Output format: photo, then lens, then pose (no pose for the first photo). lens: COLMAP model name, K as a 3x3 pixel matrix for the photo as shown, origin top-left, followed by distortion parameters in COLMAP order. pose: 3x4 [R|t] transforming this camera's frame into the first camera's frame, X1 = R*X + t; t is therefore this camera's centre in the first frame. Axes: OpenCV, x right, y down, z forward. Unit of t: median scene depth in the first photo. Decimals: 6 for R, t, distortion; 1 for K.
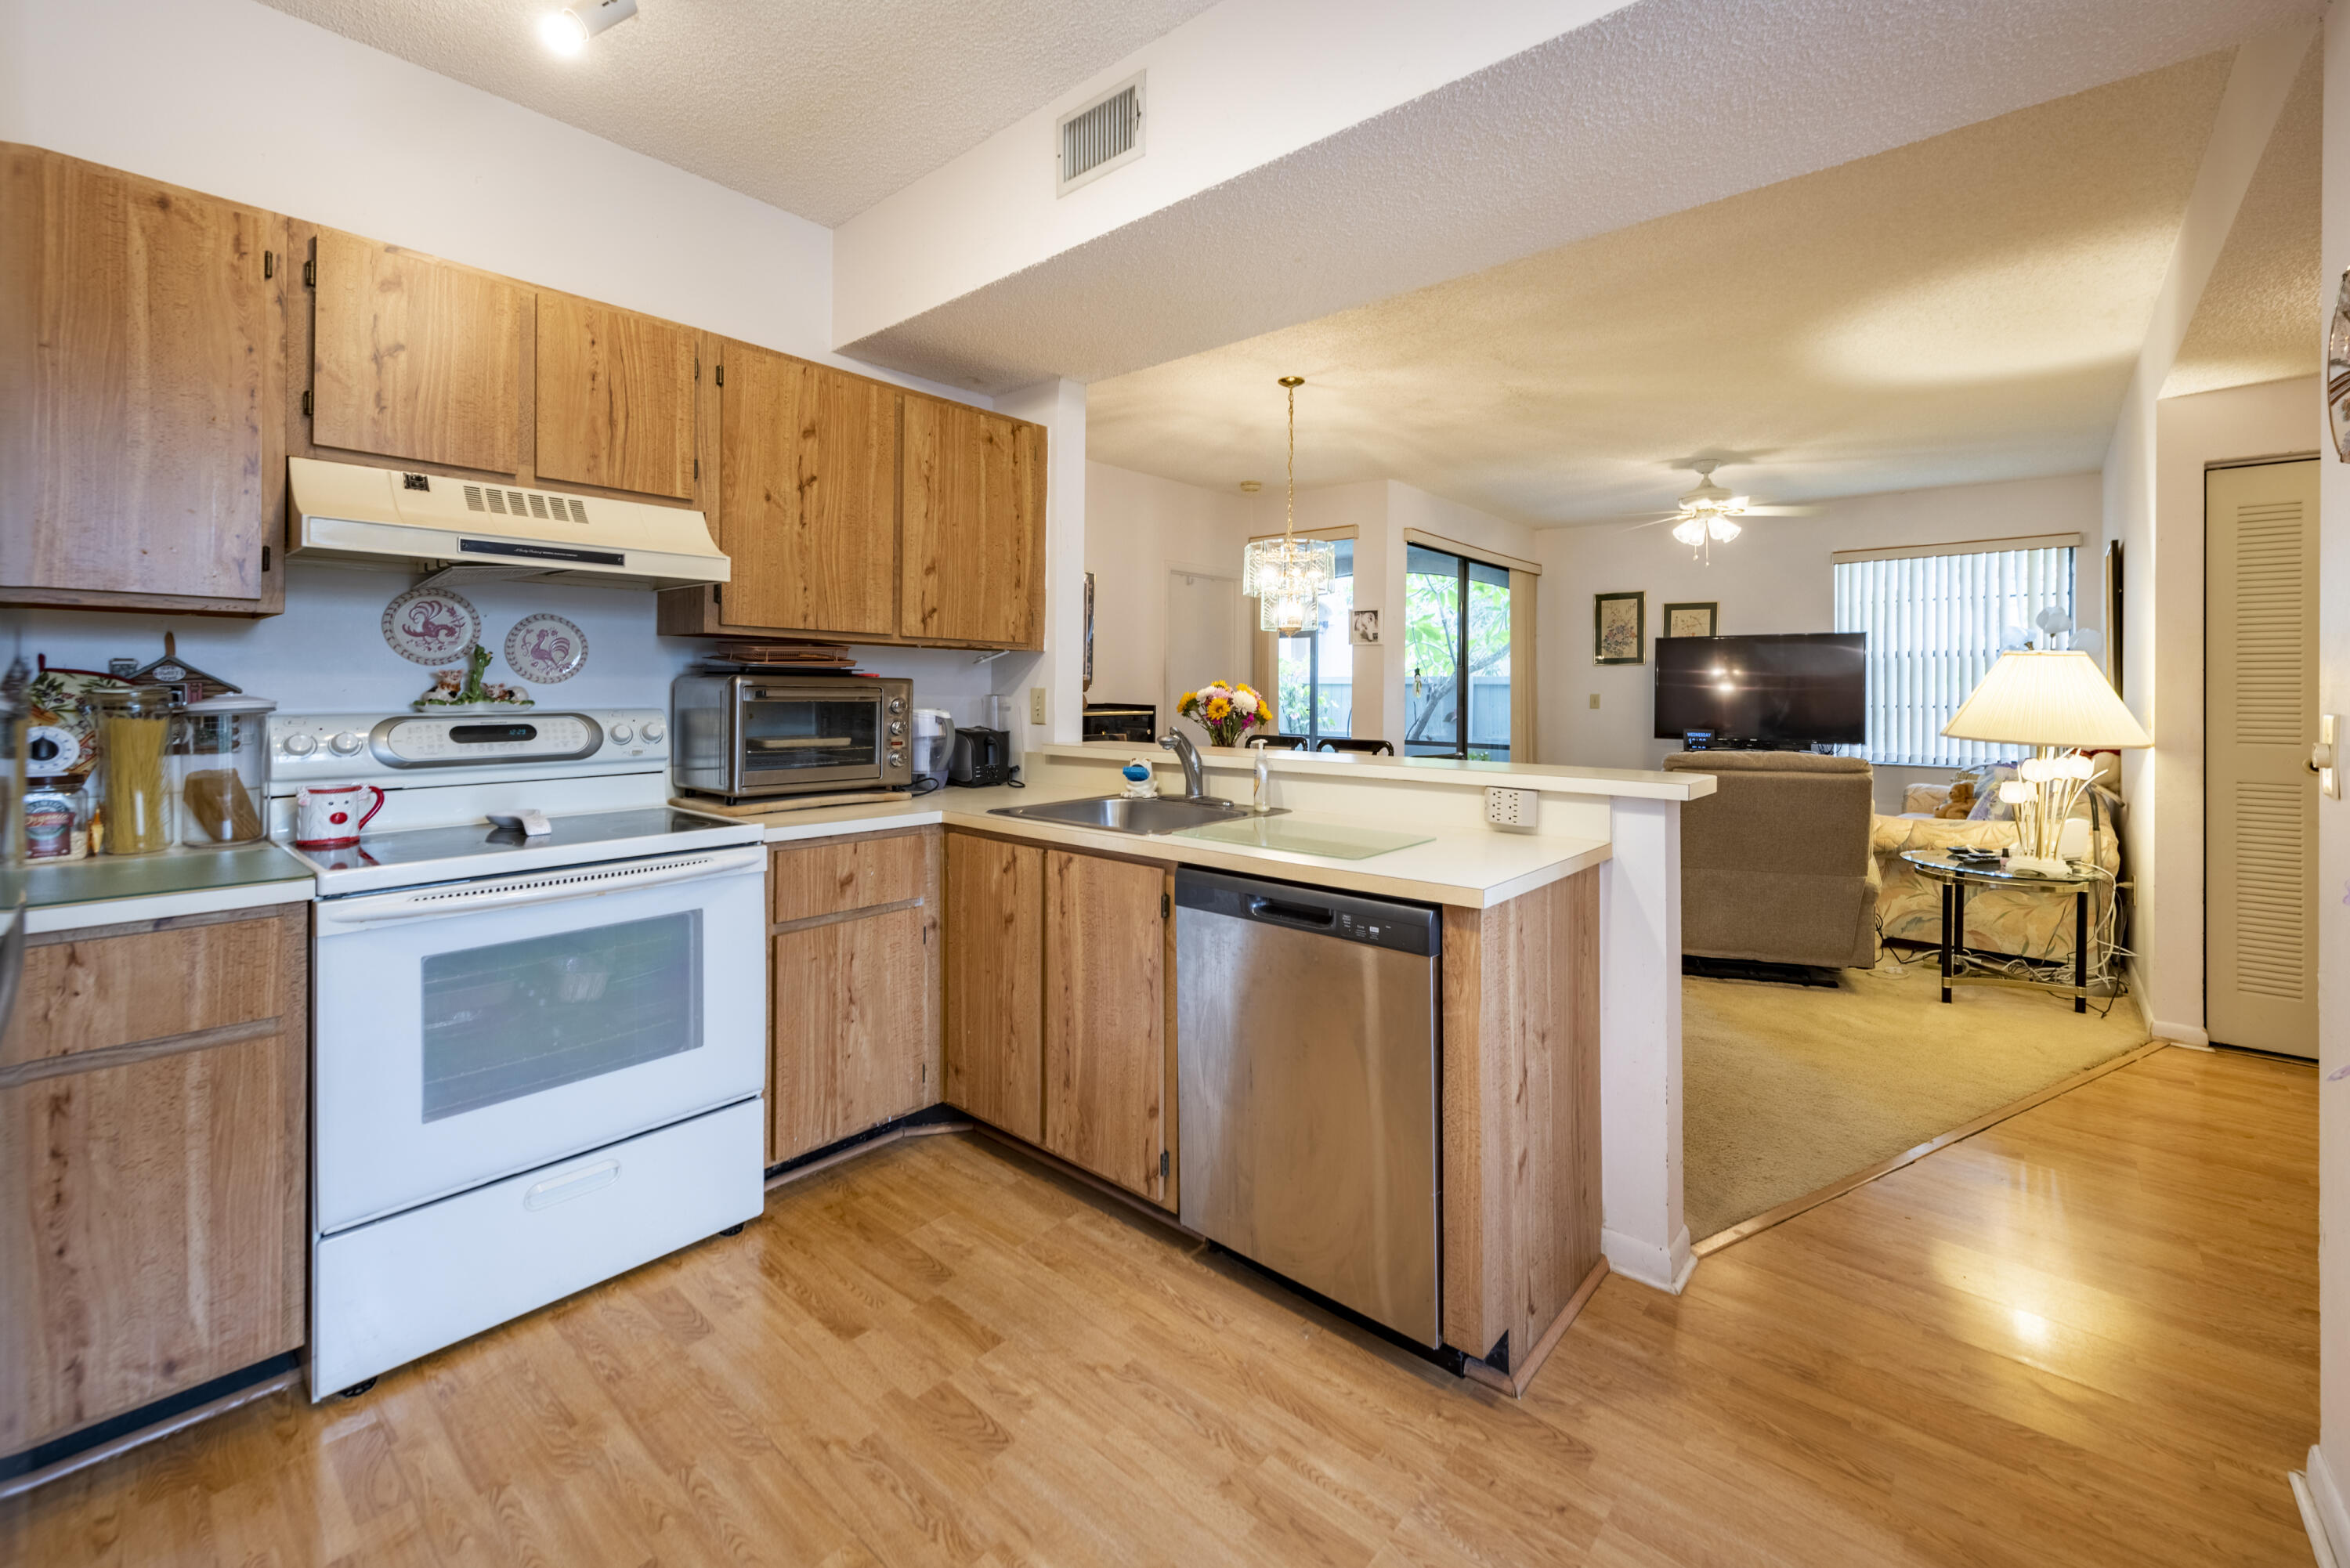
lens RADIAL K [[975.7, 0, 1201.1], [0, 975.7, 696.8], [0, 0, 1]] dist [0.015524, -0.003931]
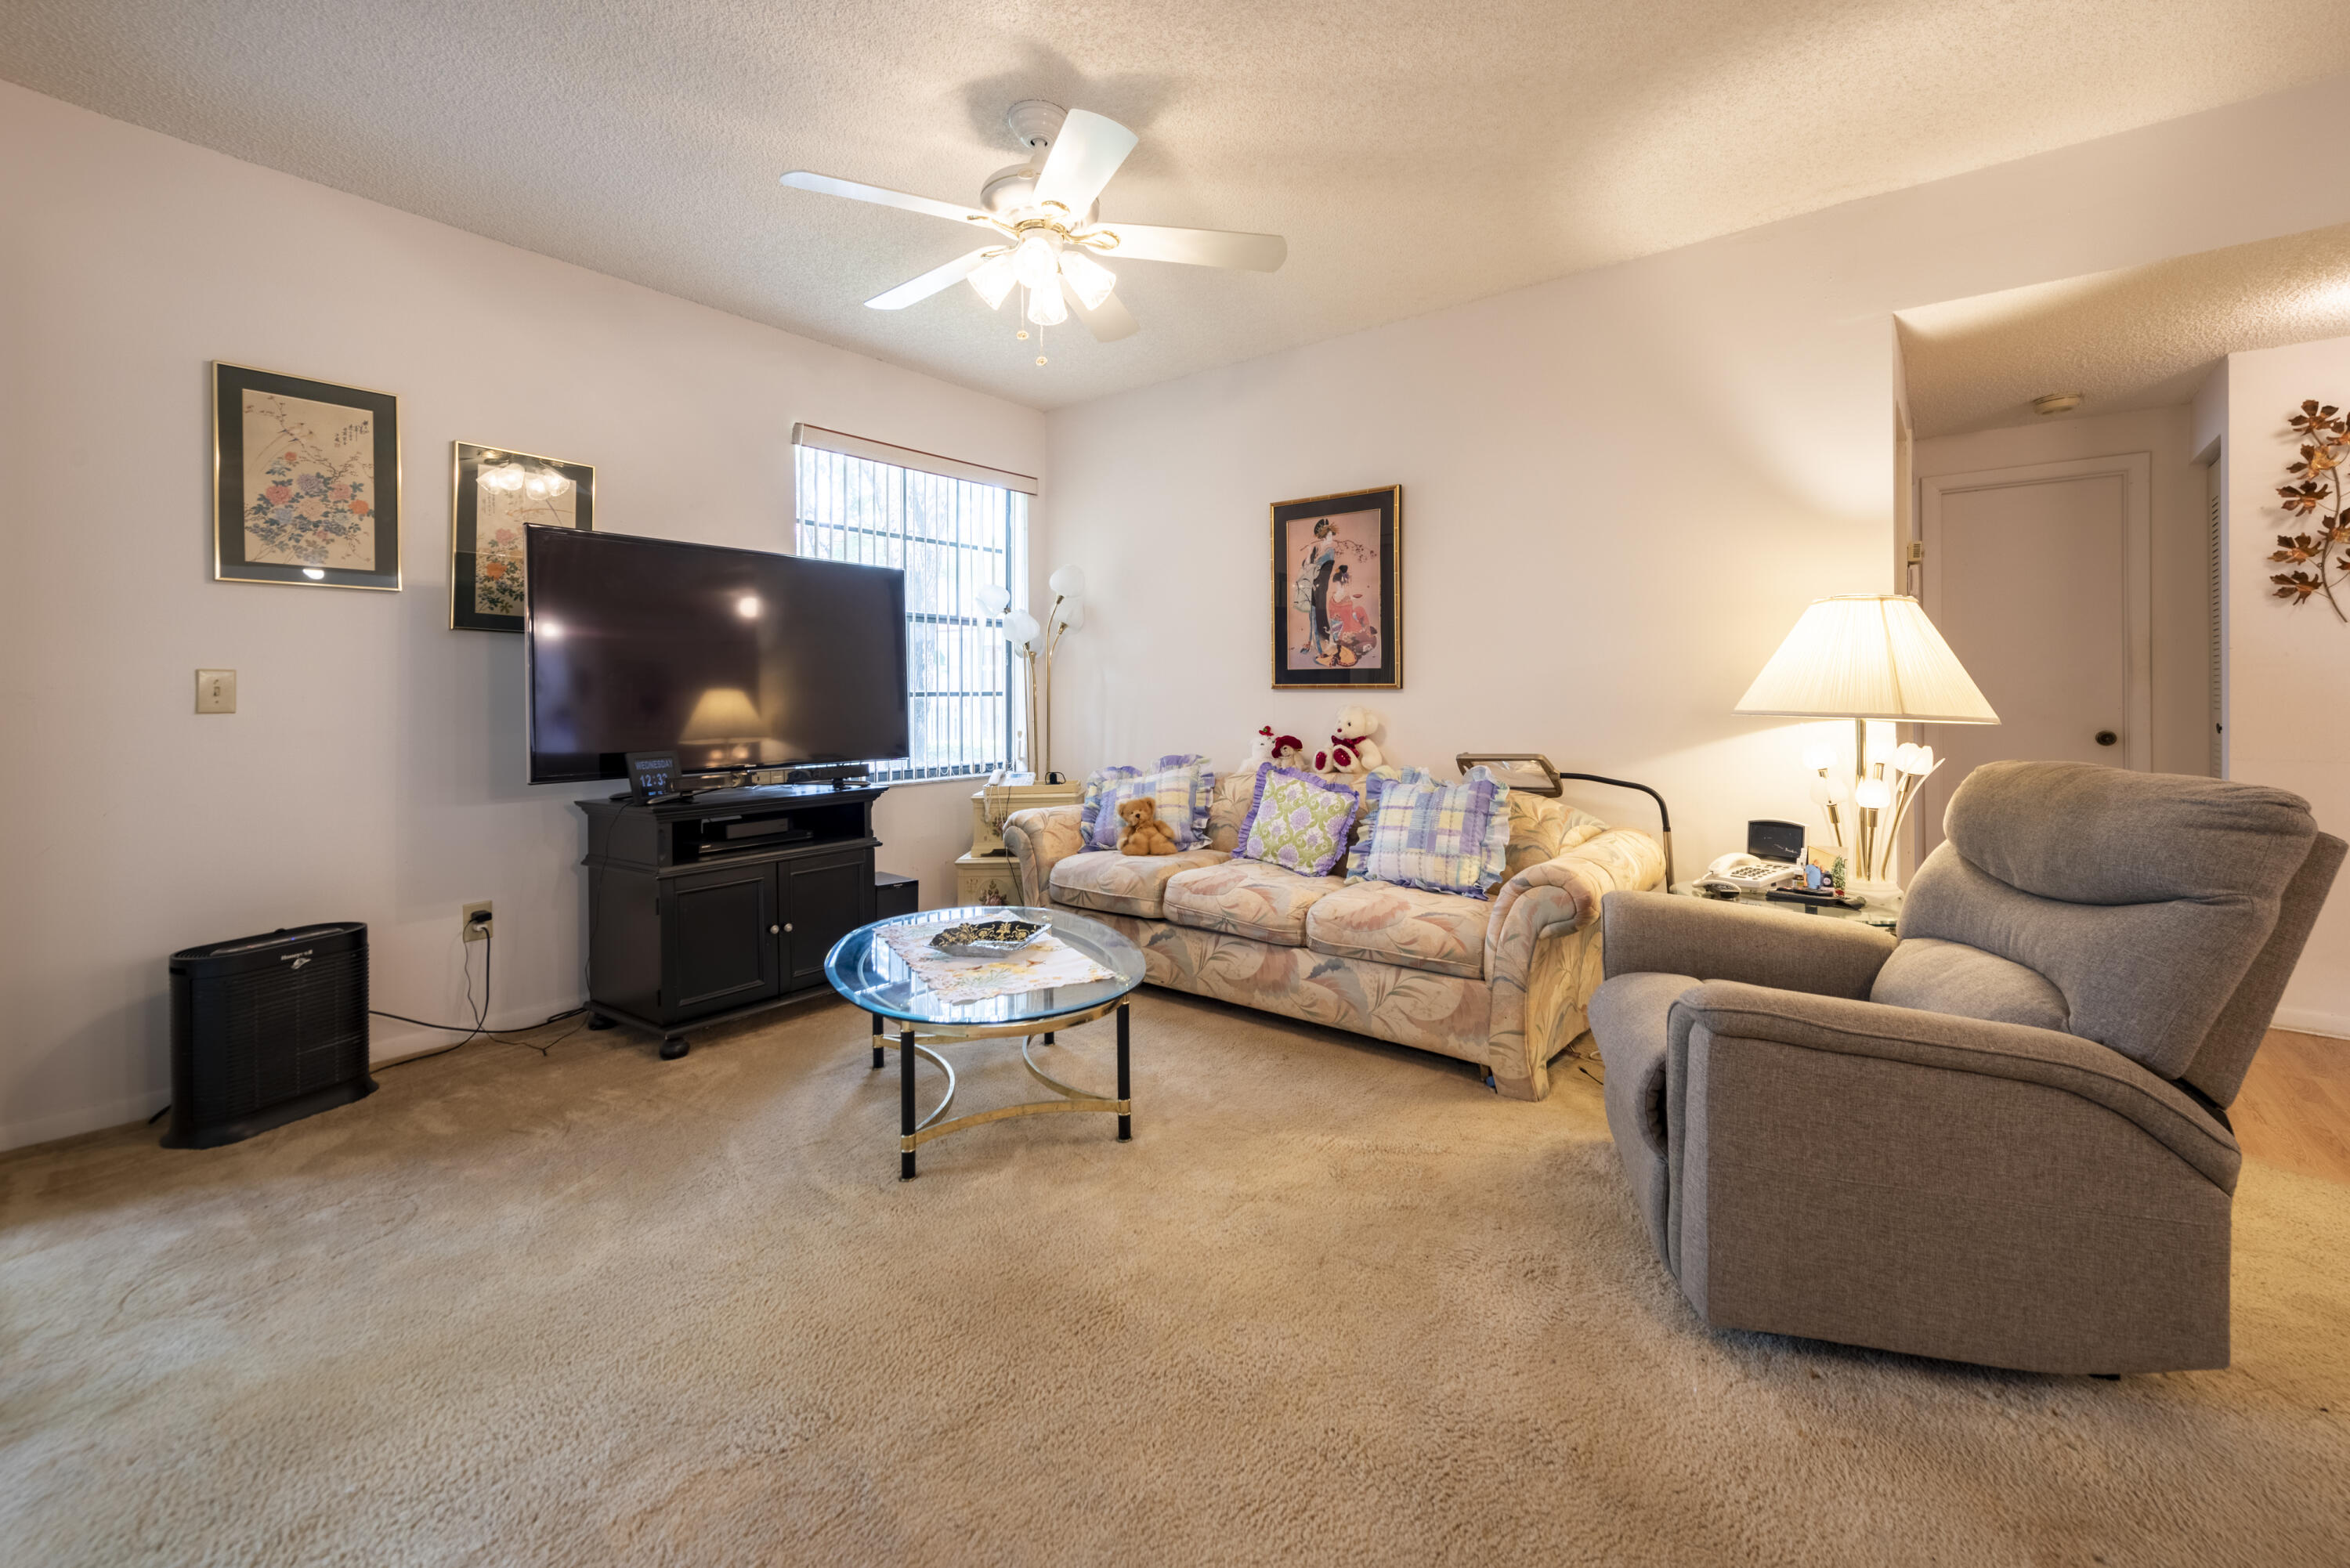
lens RADIAL K [[975.7, 0, 1173.9], [0, 975.7, 691.5], [0, 0, 1]] dist [0.015524, -0.003931]
pose [[-0.031339, -0.005152, 0.999496, 0.232545], [0.013153, 0.999898, 0.005566, 0.020429], [-0.999422, 0.013321, -0.031268, 2.404648]]
